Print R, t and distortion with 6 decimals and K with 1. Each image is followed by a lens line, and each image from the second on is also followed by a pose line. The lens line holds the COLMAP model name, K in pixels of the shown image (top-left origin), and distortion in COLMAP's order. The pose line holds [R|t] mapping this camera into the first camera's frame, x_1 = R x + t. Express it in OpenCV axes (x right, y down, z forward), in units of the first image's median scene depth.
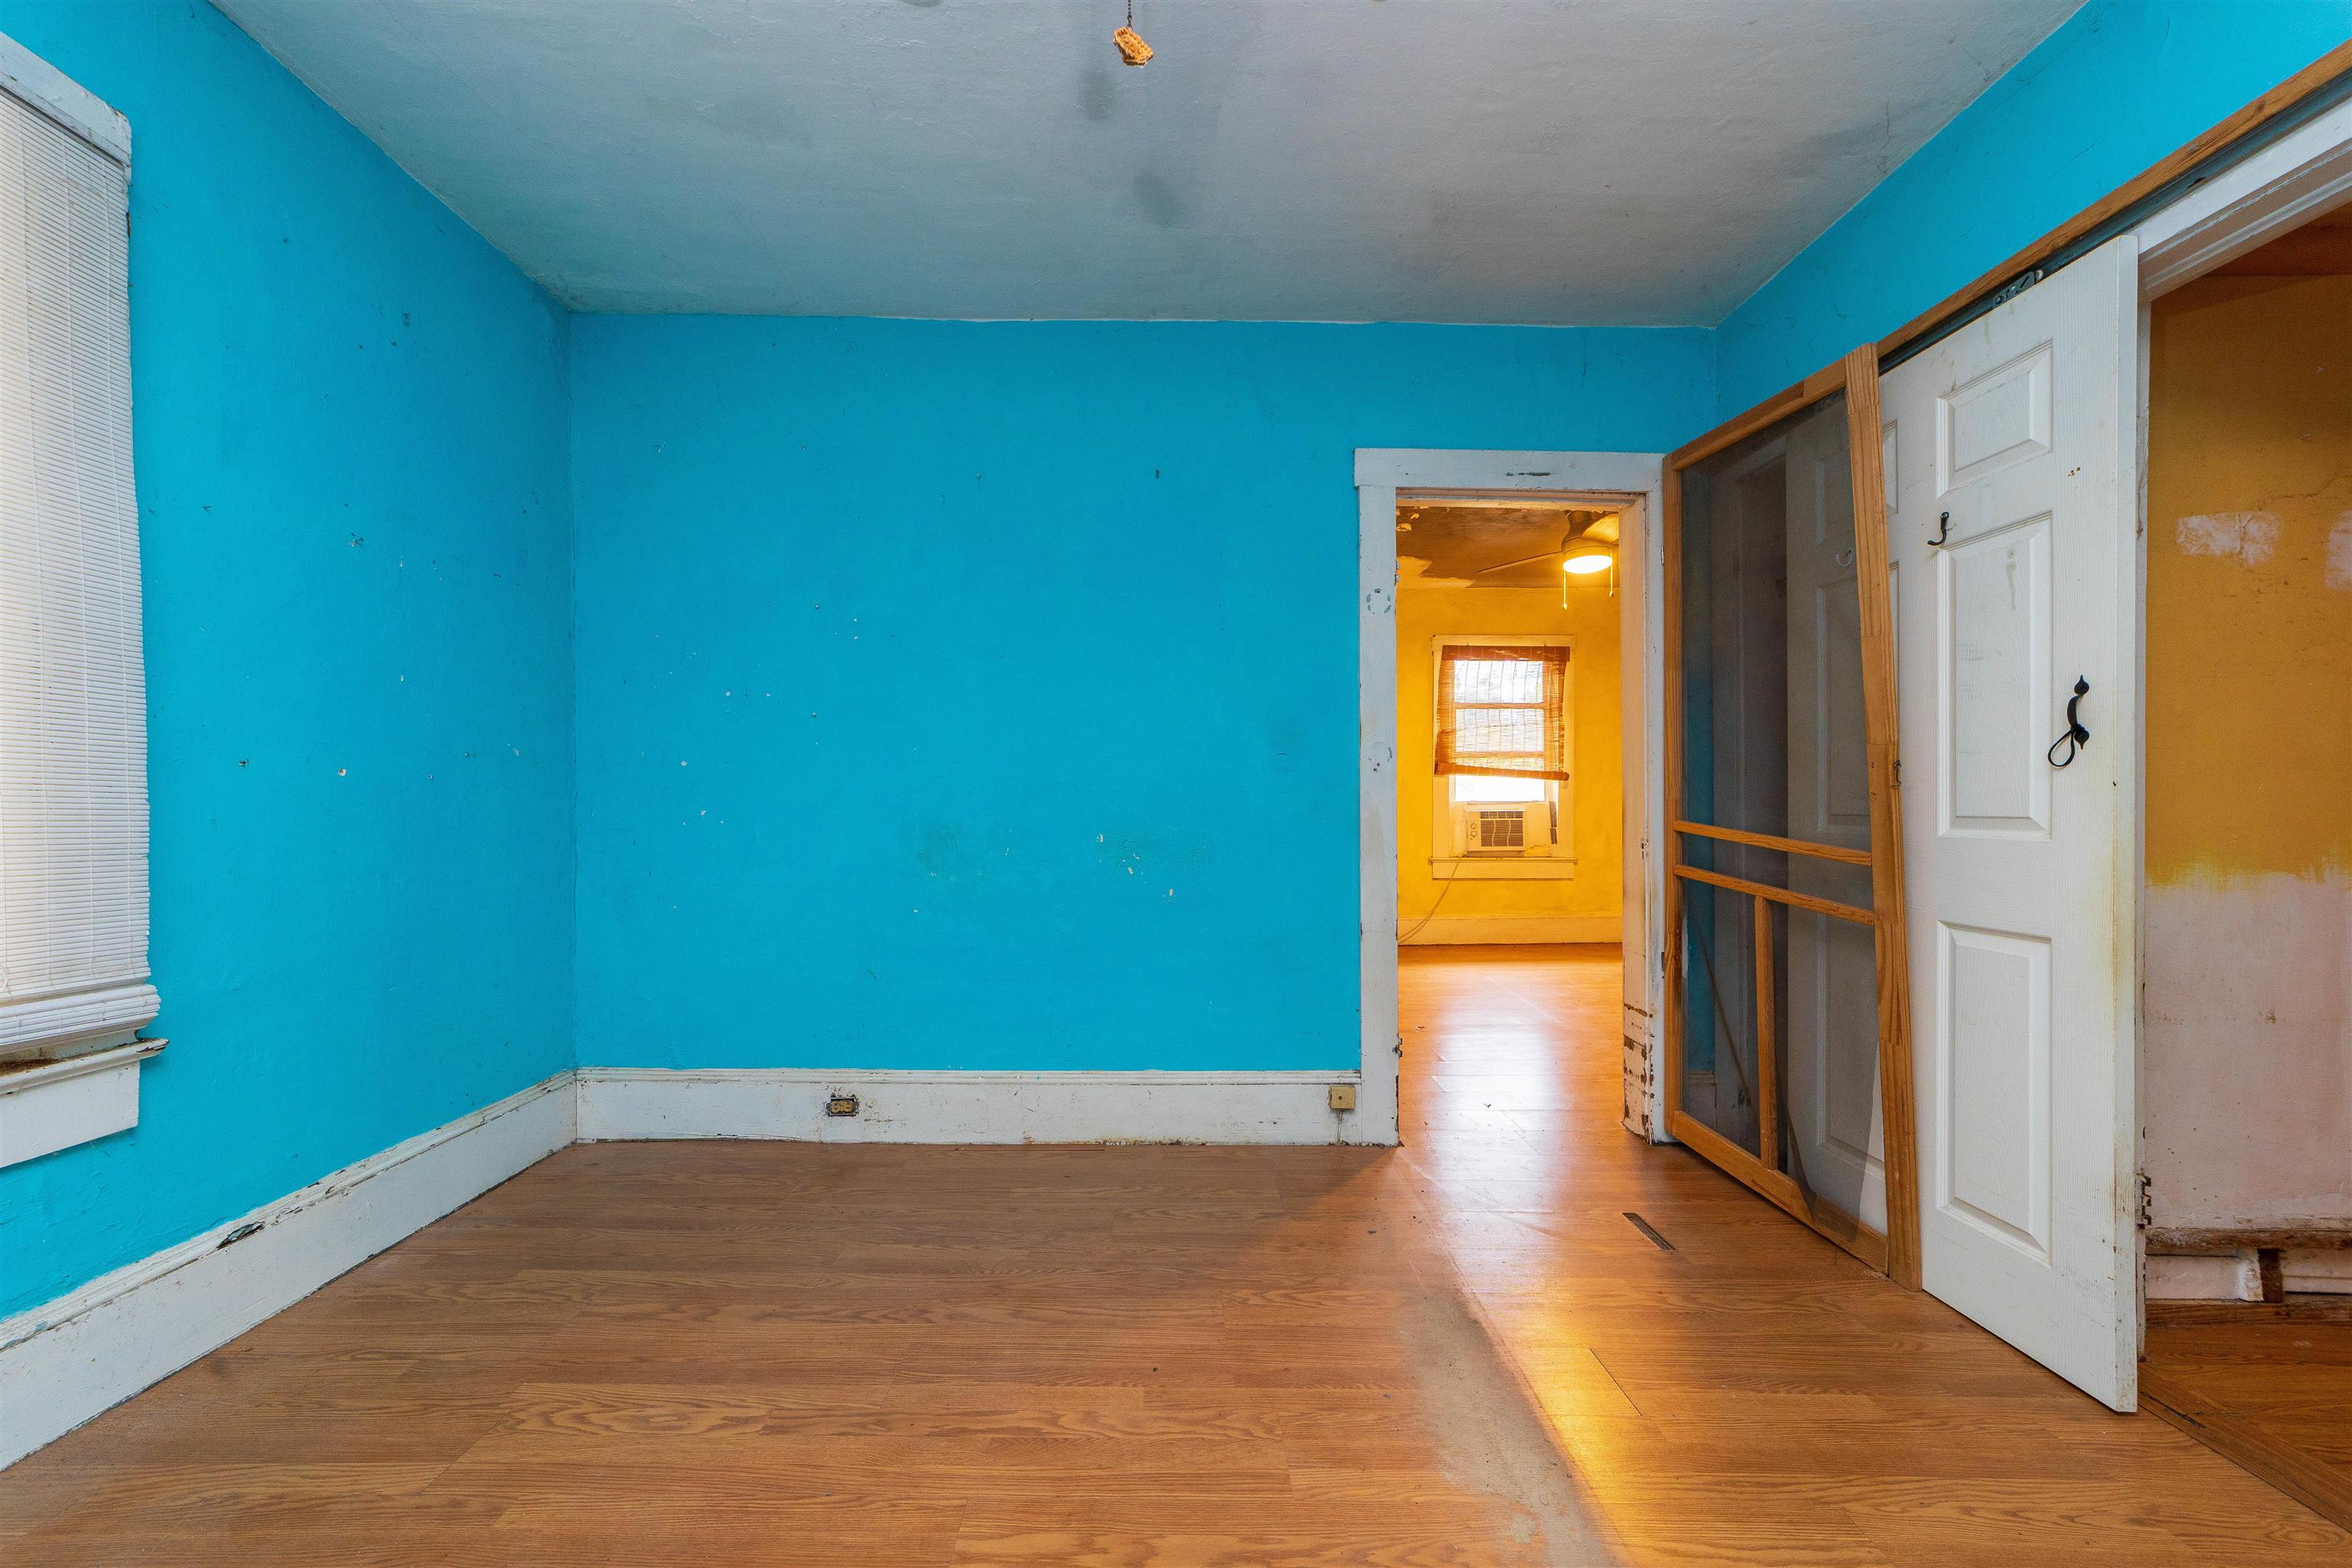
lens RADIAL K [[912.5, 0, 1189.4], [0, 912.5, 811.3], [0, 0, 1]] dist [-0.010035, 0.005097]
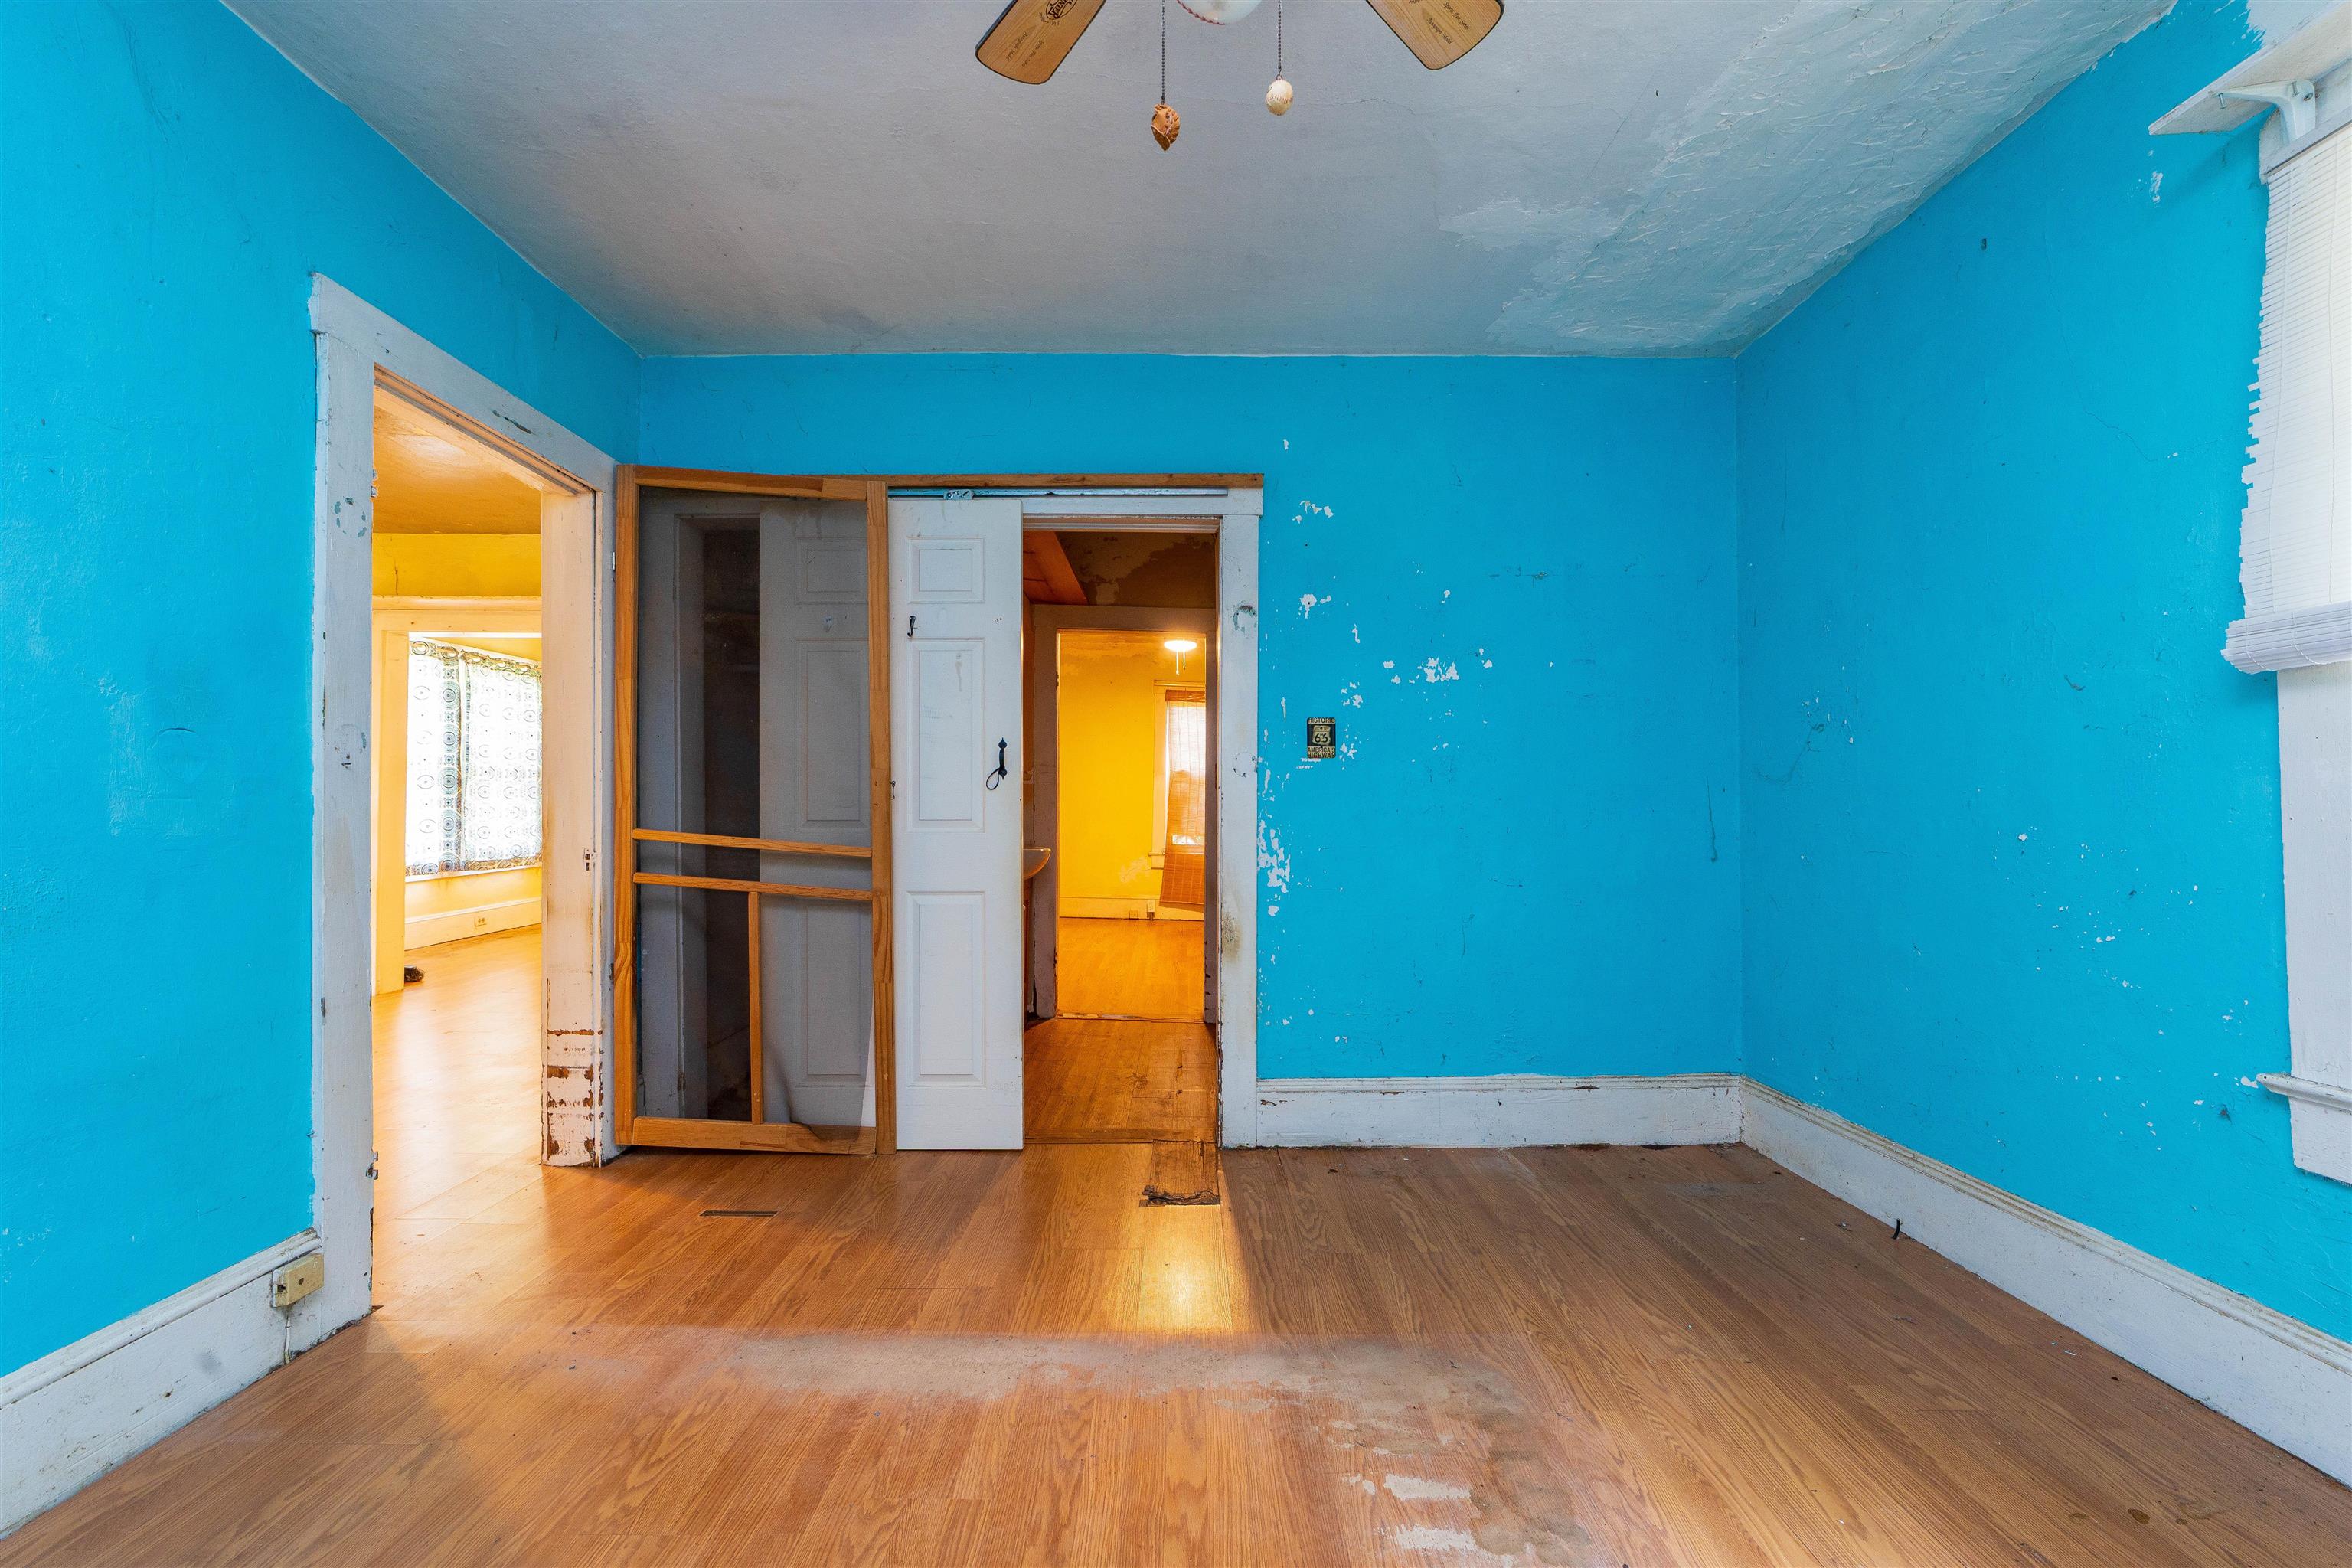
lens RADIAL K [[925.7, 0, 1156.8], [0, 925.7, 780.4], [0, 0, 1]] dist [-0.005249, 0.003546]
pose [[0.037647, 0.027607, 0.998910, -0.775588], [0.009711, 0.999561, -0.027991, -0.013425], [-0.999244, 0.010754, 0.037363, 0.638966]]
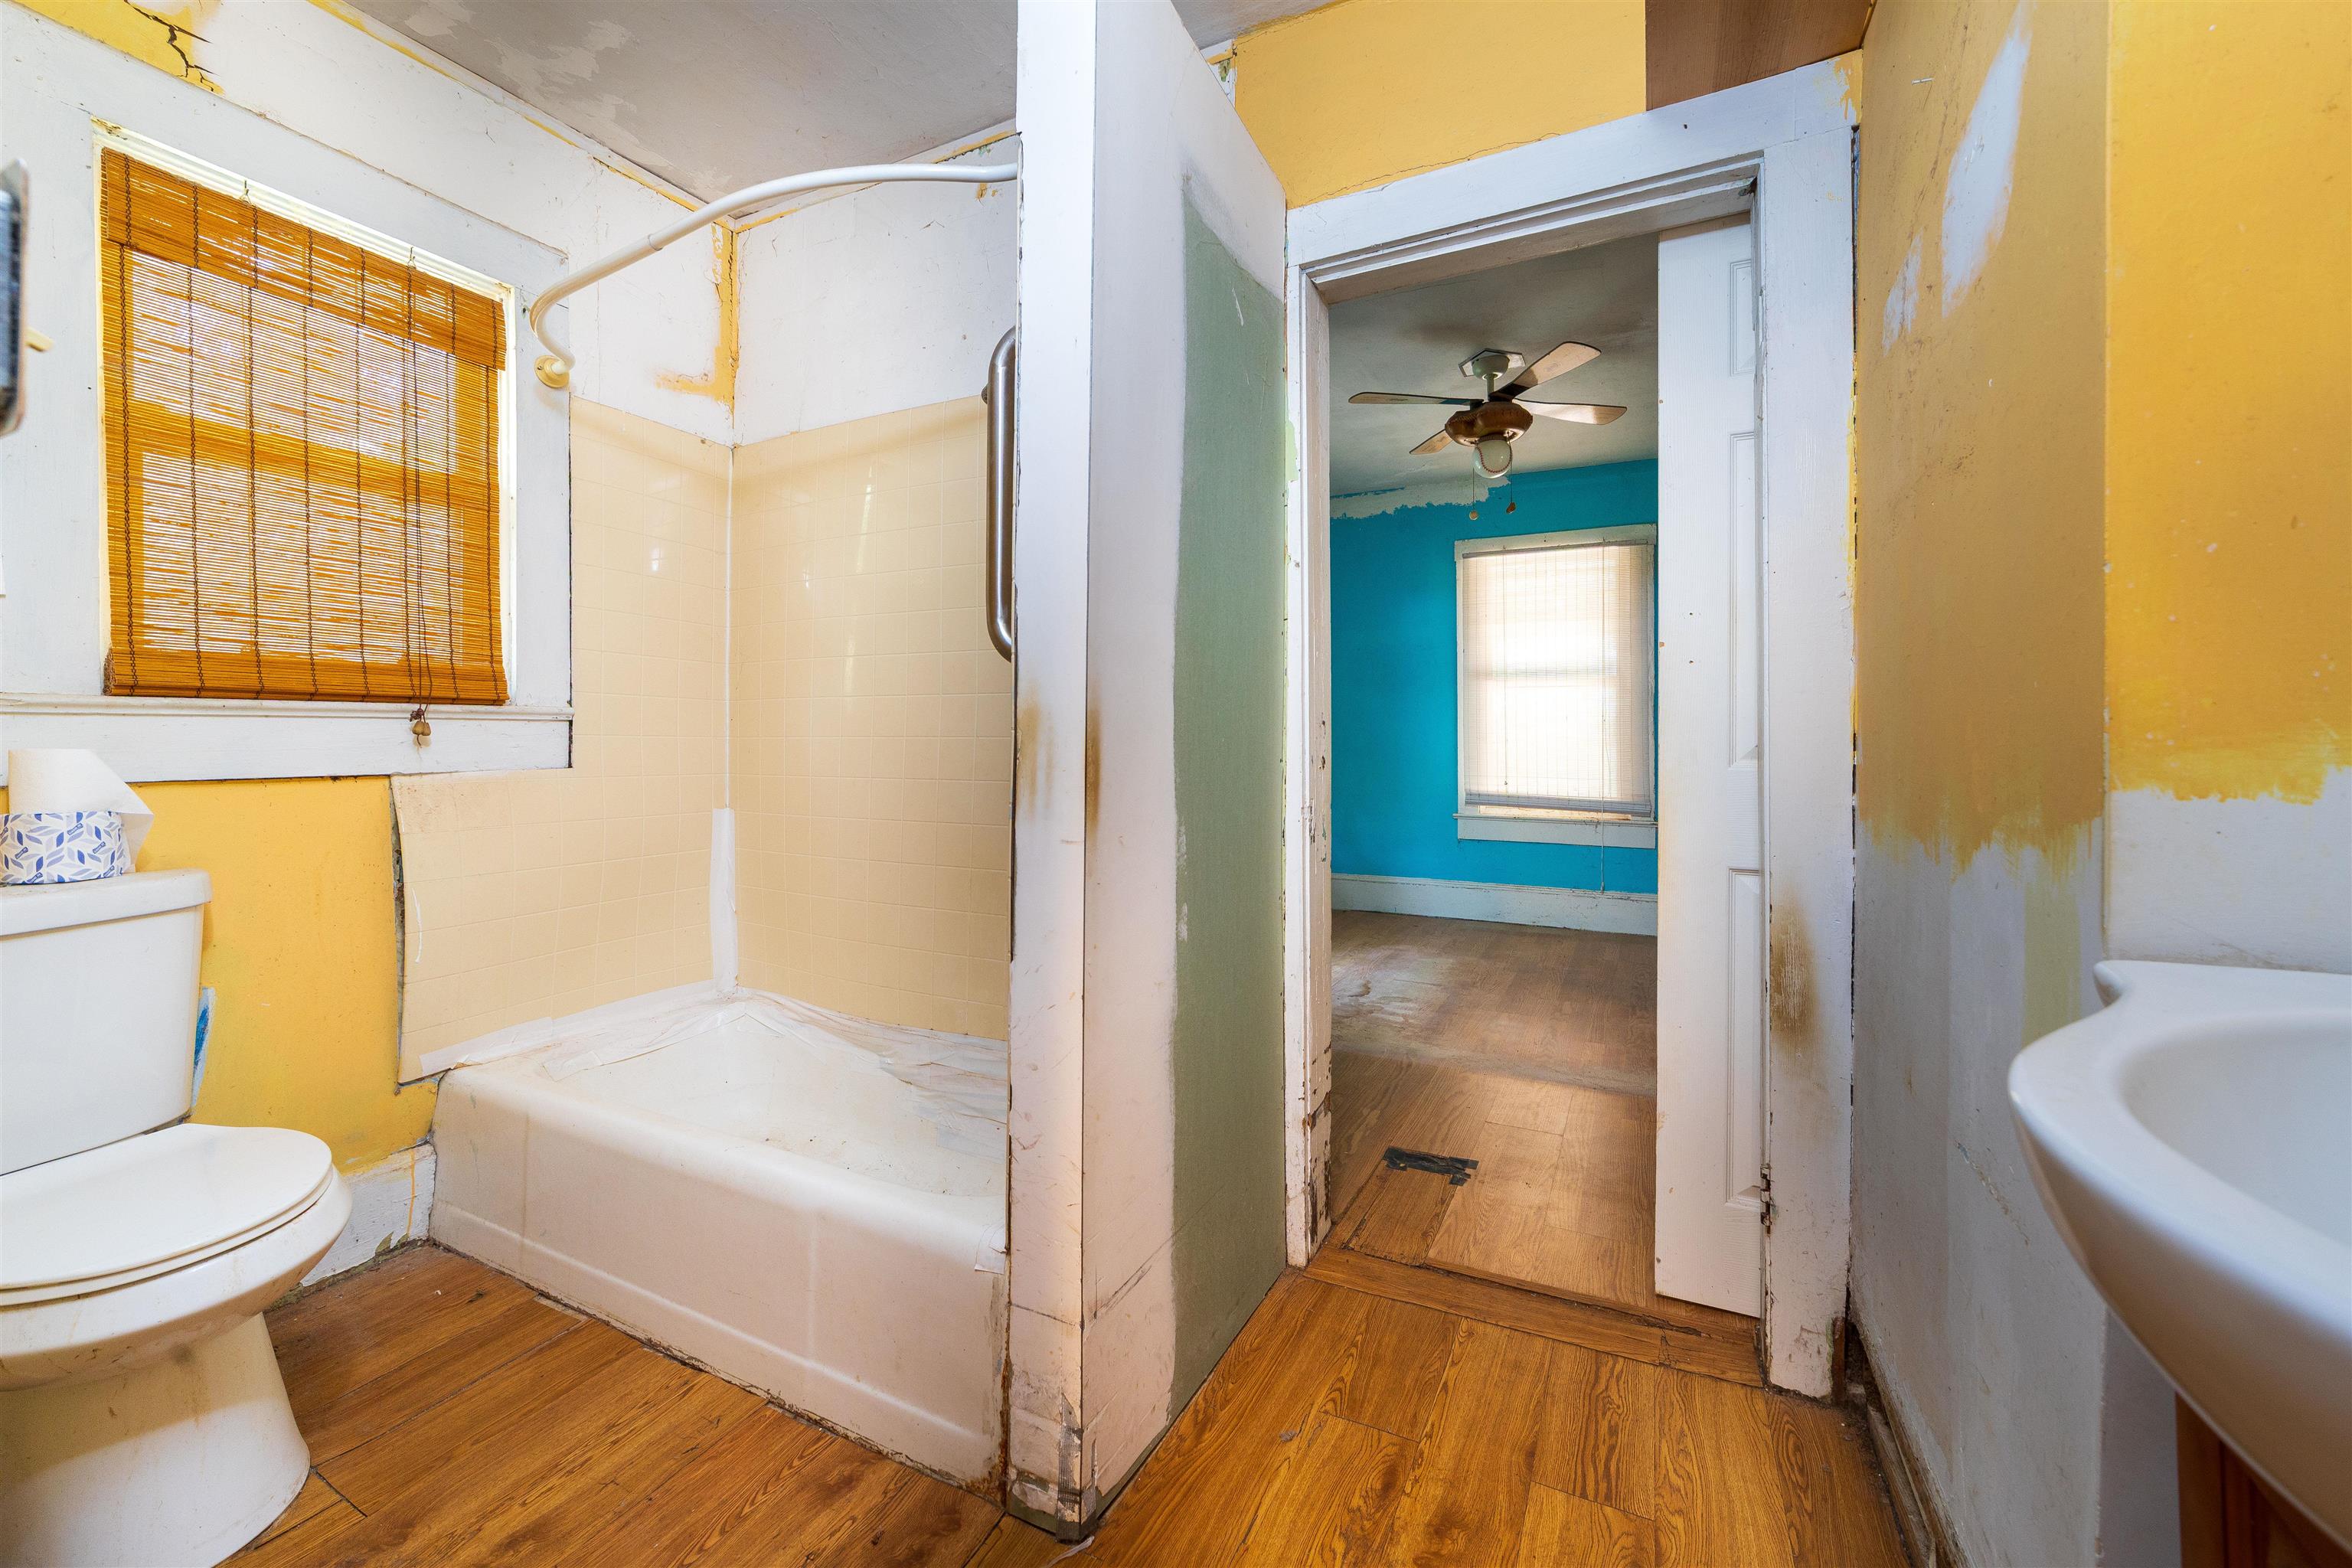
lens RADIAL K [[912.5, 0, 1194.3], [0, 912.5, 744.0], [0, 0, 1]] dist [-0.010035, 0.005097]
pose [[-0.454714, -0.015219, -0.890508, 2.155570], [-0.014151, 0.999851, -0.009862, 0.044026], [0.890525, 0.008117, -0.454861, 0.964466]]
